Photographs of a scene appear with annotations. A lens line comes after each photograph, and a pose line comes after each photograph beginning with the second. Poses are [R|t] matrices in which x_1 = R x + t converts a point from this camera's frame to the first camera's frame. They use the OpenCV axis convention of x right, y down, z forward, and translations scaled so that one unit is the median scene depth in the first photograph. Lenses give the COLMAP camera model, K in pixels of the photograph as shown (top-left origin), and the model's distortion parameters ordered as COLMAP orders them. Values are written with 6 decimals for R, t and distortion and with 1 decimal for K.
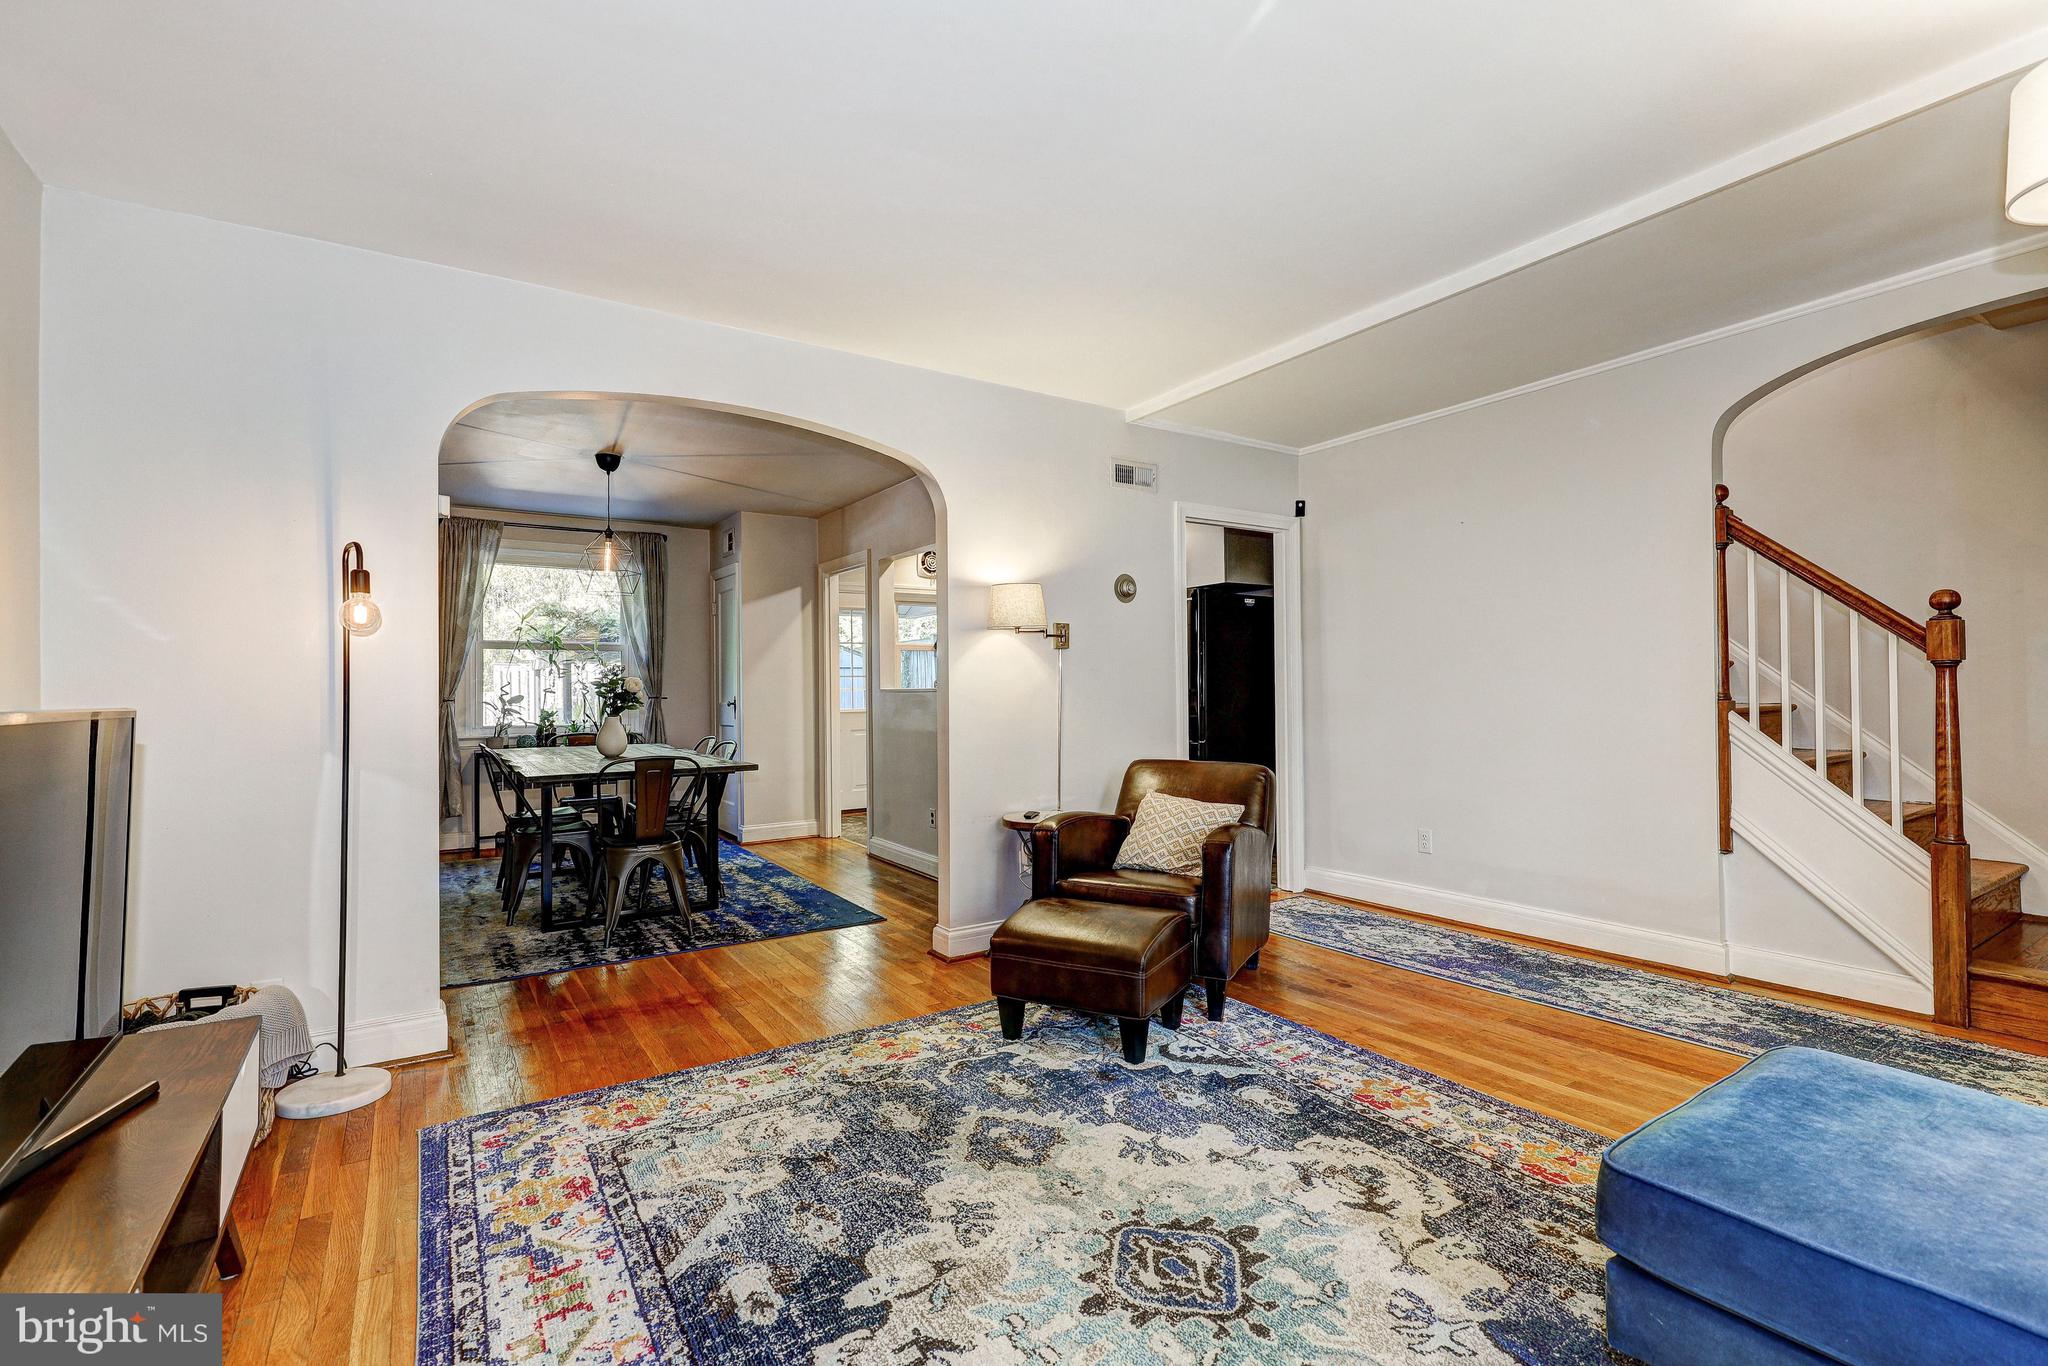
lens RADIAL K [[923.6, 0, 1030.5], [0, 923.6, 678.2], [0, 0, 1]] dist [-0.000020, 0.000752]
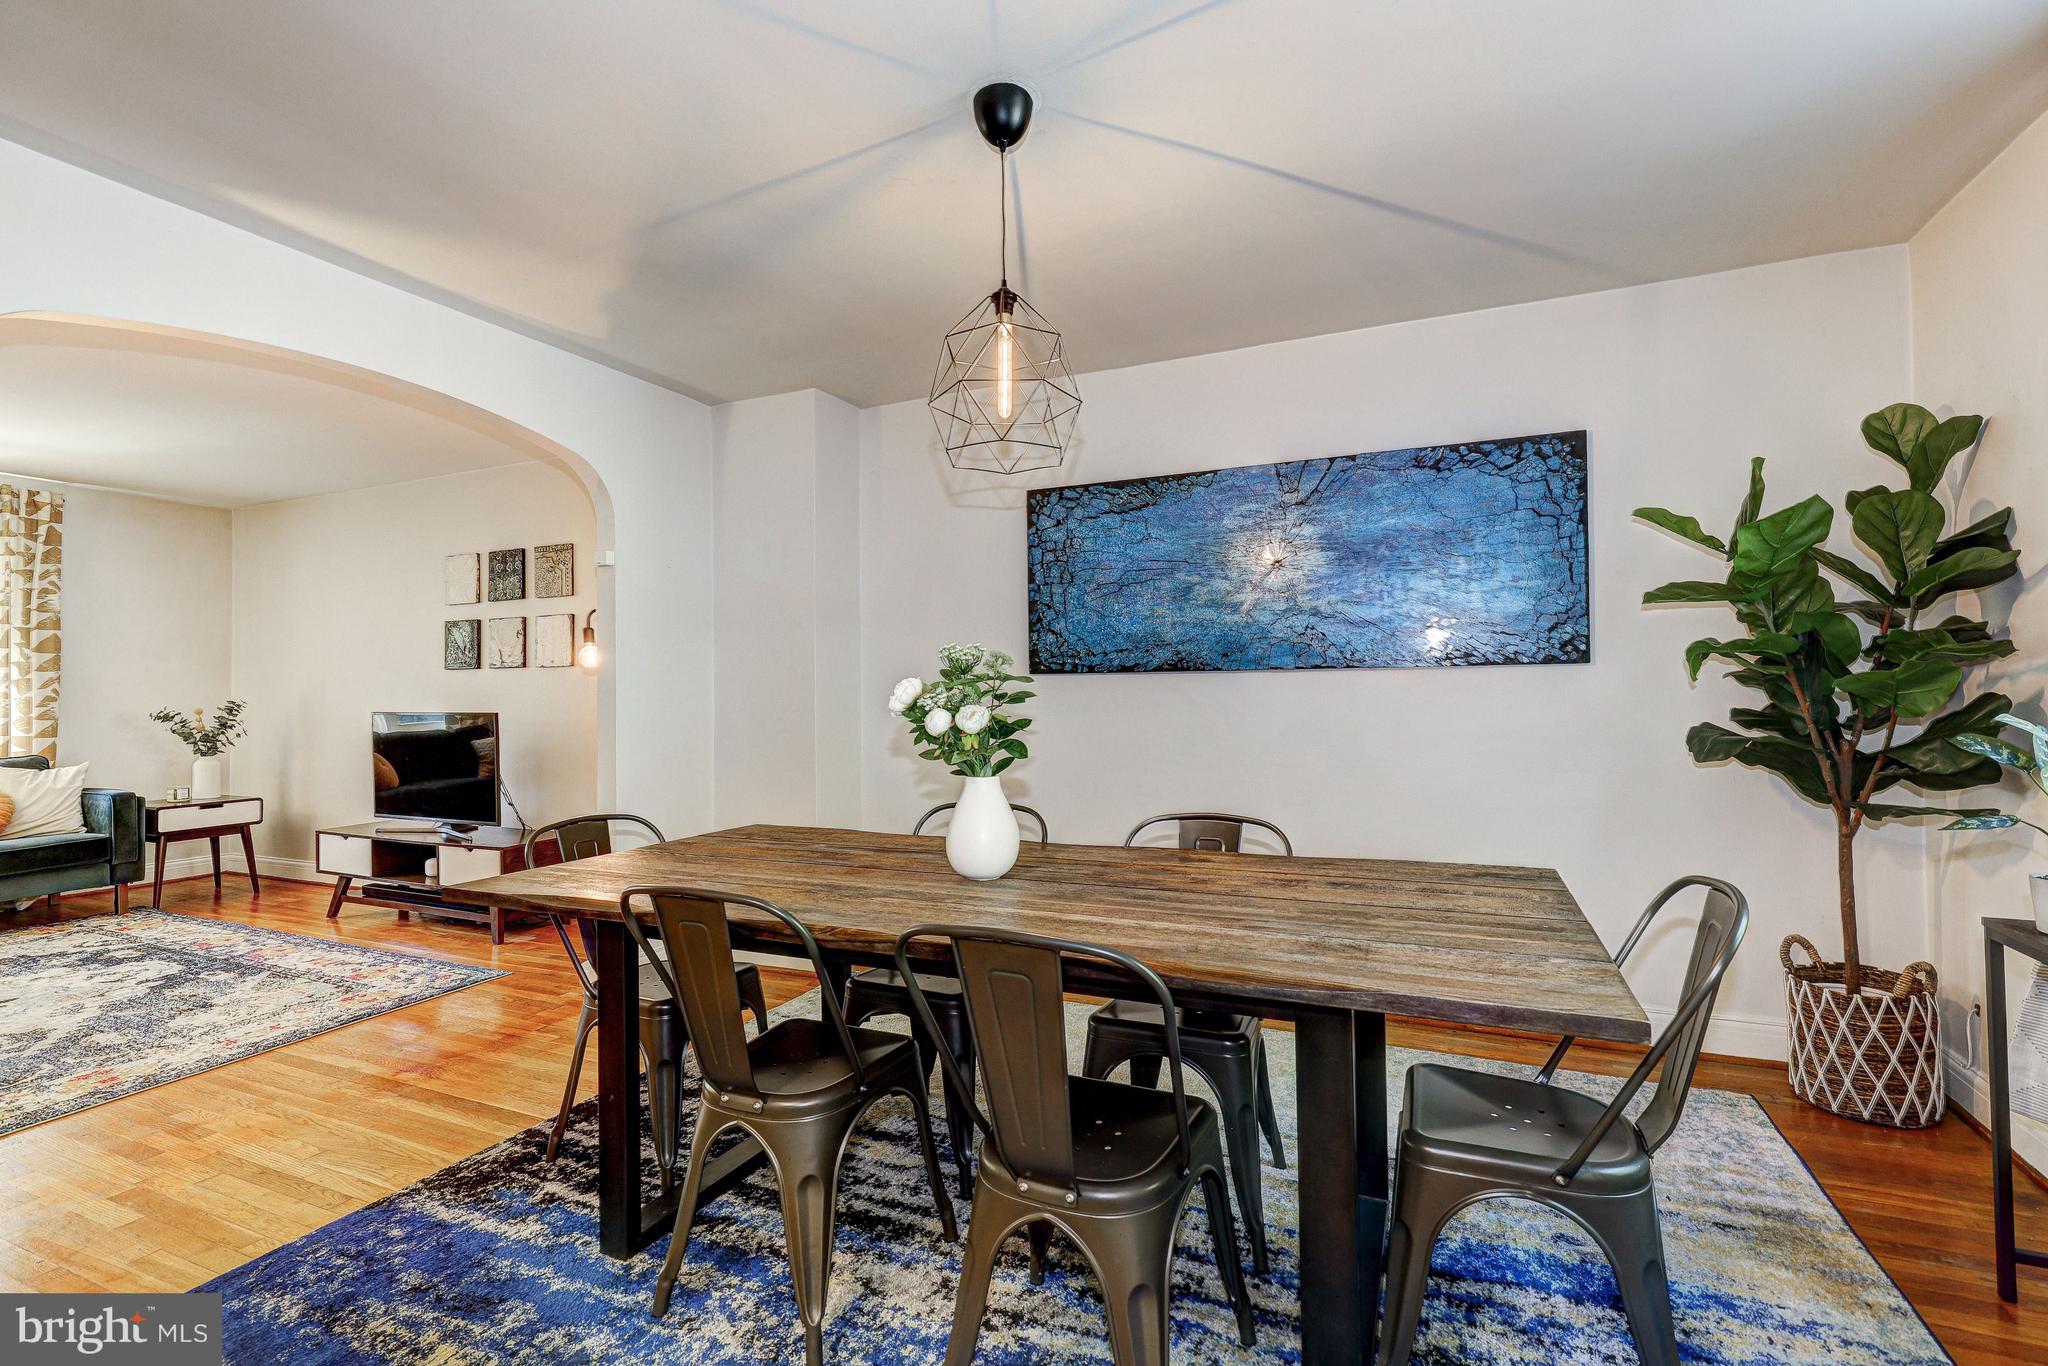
lens RADIAL K [[923.6, 0, 1030.5], [0, 923.6, 678.2], [0, 0, 1]] dist [-0.000020, 0.000752]
pose [[-0.844172, 0.011257, -0.535954, -0.612677], [0.026127, 0.999455, -0.020160, 0.019658], [0.535435, -0.031021, -0.844006, 3.154901]]
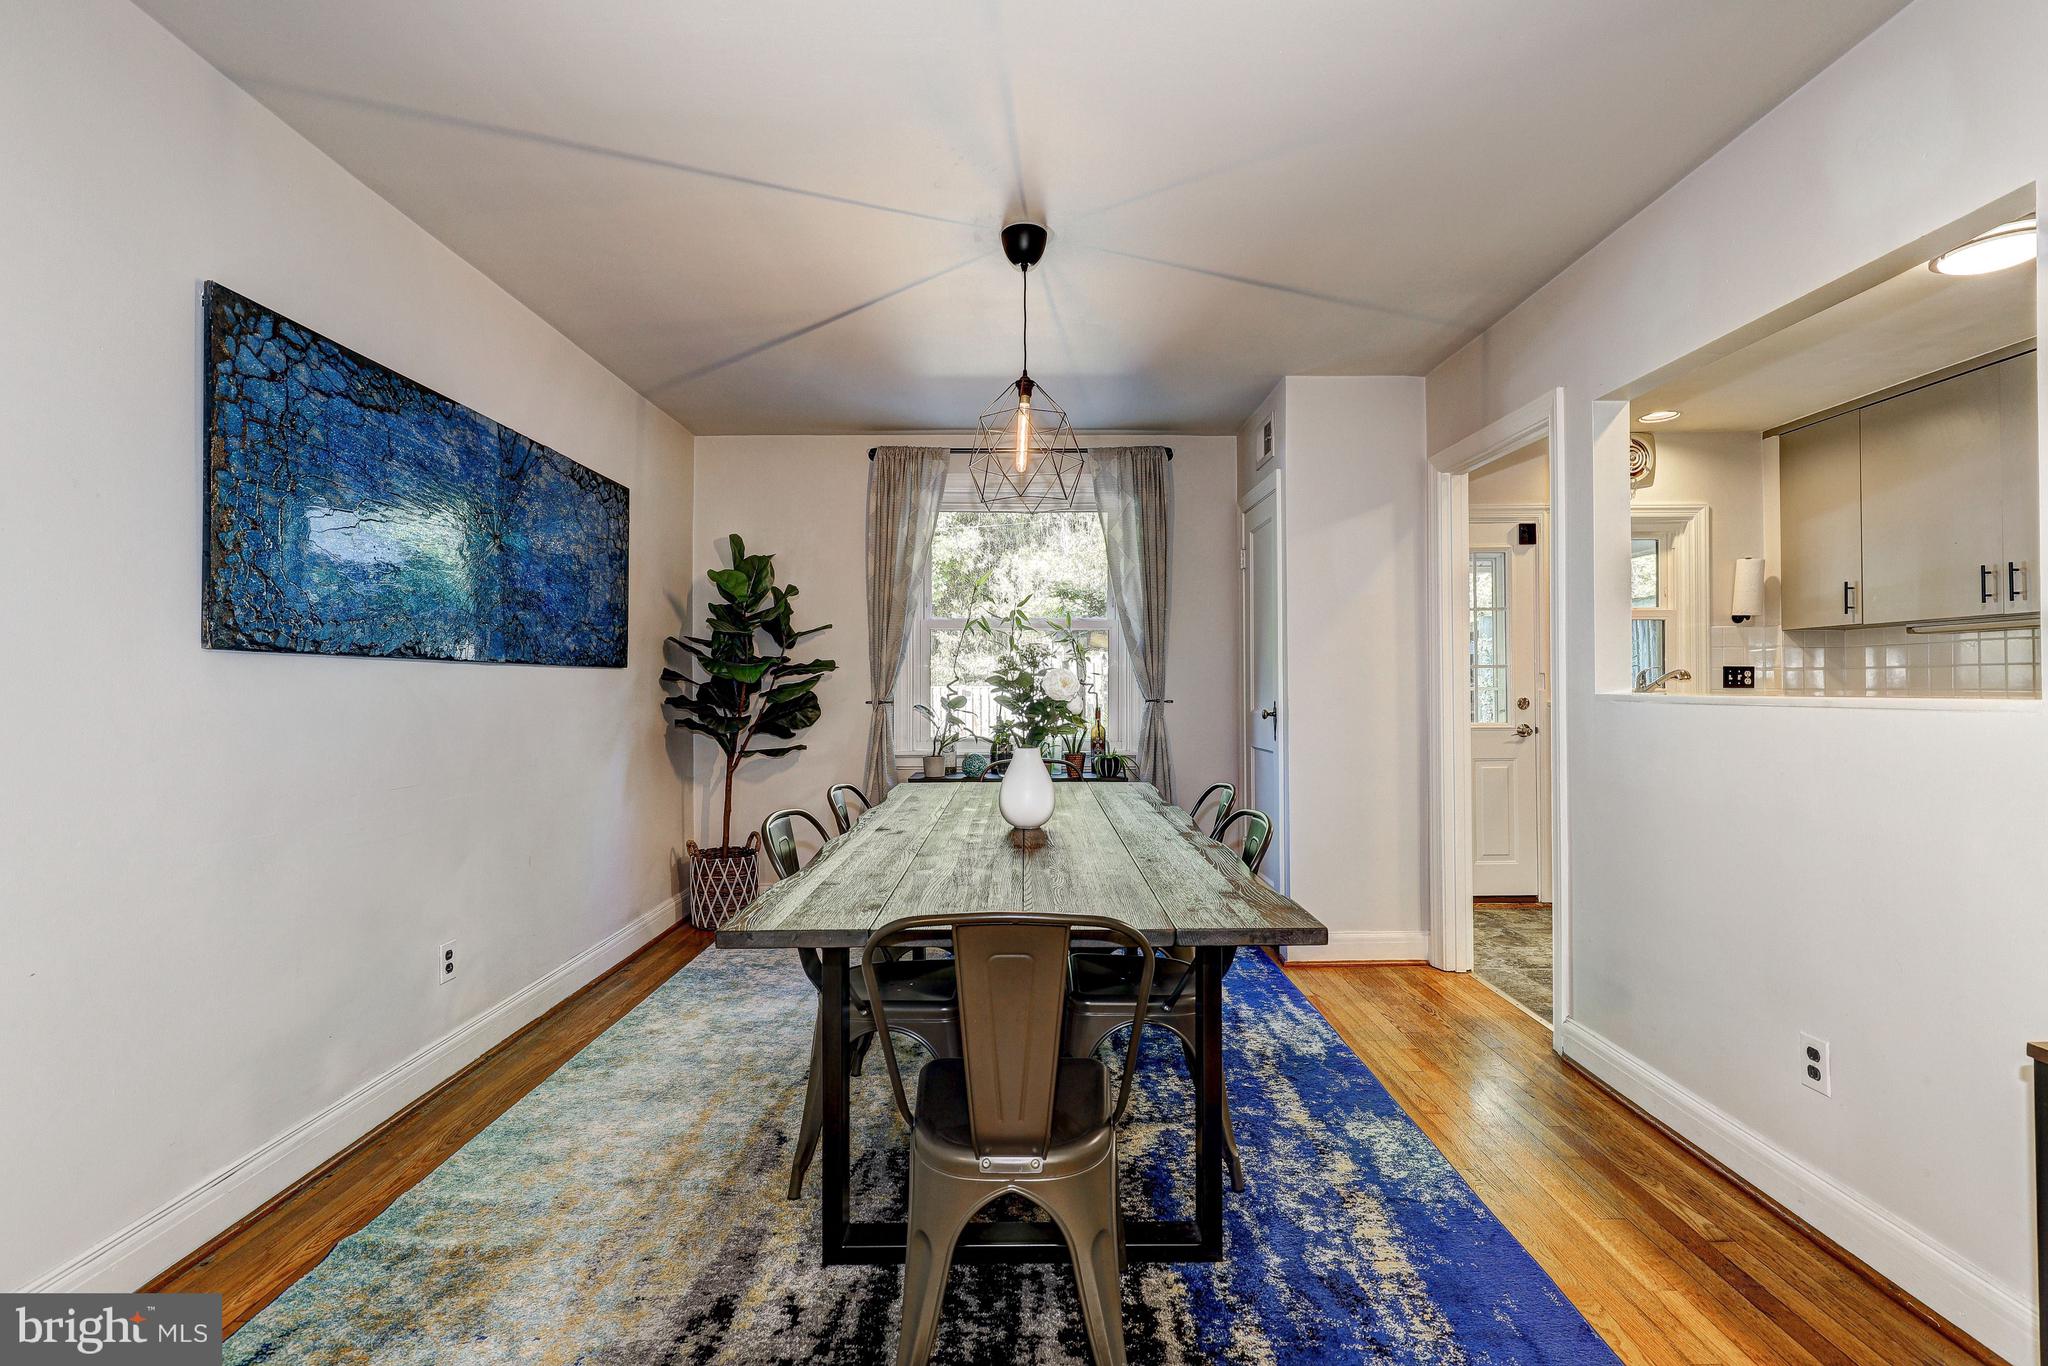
lens RADIAL K [[923.6, 0, 1030.5], [0, 923.6, 678.2], [0, 0, 1]] dist [-0.000020, 0.000752]
pose [[0.837412, 0.002398, -0.546567, -0.418061], [0.002390, 0.999965, 0.008048, -0.000550], [0.546567, -0.008046, 0.837376, 1.366892]]
